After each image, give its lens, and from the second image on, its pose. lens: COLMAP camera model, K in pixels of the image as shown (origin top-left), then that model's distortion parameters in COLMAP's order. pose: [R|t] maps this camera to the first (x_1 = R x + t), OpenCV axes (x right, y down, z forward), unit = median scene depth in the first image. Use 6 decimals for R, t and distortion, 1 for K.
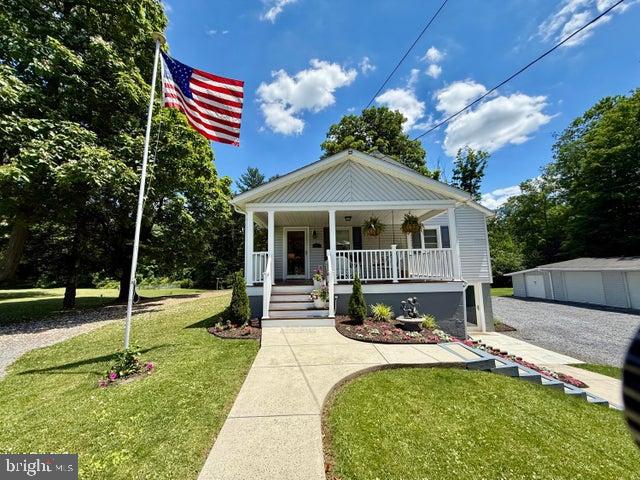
lens RADIAL K [[253.8, 0, 316.5], [0, 253.8, 237.0], [0, 0, 1]] dist [-0.004106, 0.000093]
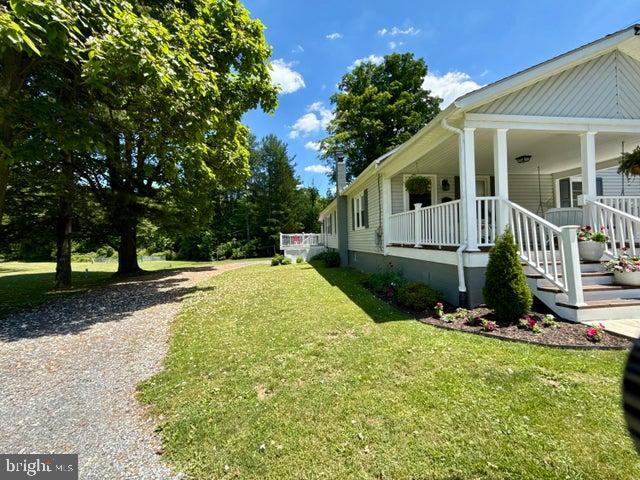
lens RADIAL K [[253.8, 0, 322.3], [0, 253.8, 239.8], [0, 0, 1]] dist [-0.004106, 0.000093]
pose [[0.993484, -0.002762, 0.113935, -0.558563], [-0.011344, 0.992346, 0.122969, 0.077370], [-0.113402, -0.123460, 0.985849, 0.338407]]
